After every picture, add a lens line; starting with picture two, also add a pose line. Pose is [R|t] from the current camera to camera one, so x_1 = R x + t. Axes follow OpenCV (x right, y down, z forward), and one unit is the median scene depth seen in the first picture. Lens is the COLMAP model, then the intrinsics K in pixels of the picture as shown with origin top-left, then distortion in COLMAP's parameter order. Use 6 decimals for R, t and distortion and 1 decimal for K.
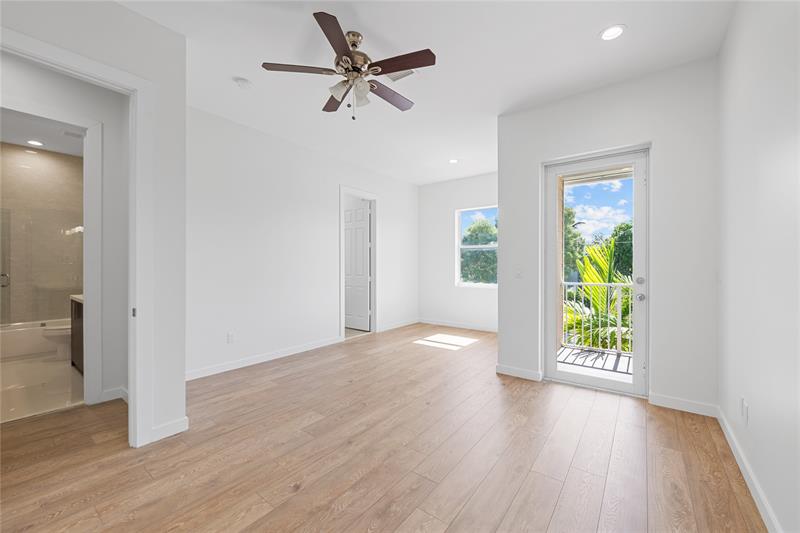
lens RADIAL K [[320.7, 0, 400.0], [0, 320.7, 266.5], [0, 0, 1]] dist [-0.000001, -0.000016]
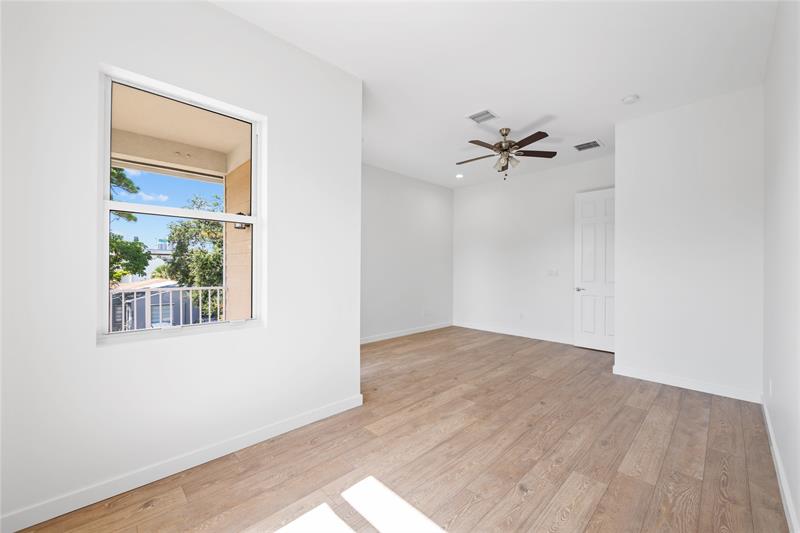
lens RADIAL K [[320.7, 0, 400.0], [0, 320.7, 266.5], [0, 0, 1]] dist [-0.000001, -0.000016]
pose [[-0.989409, -0.005816, 0.145040, 0.105784], [-0.004937, 0.999967, 0.006423, -0.014003], [-0.145073, 0.005639, -0.989405, 1.945168]]
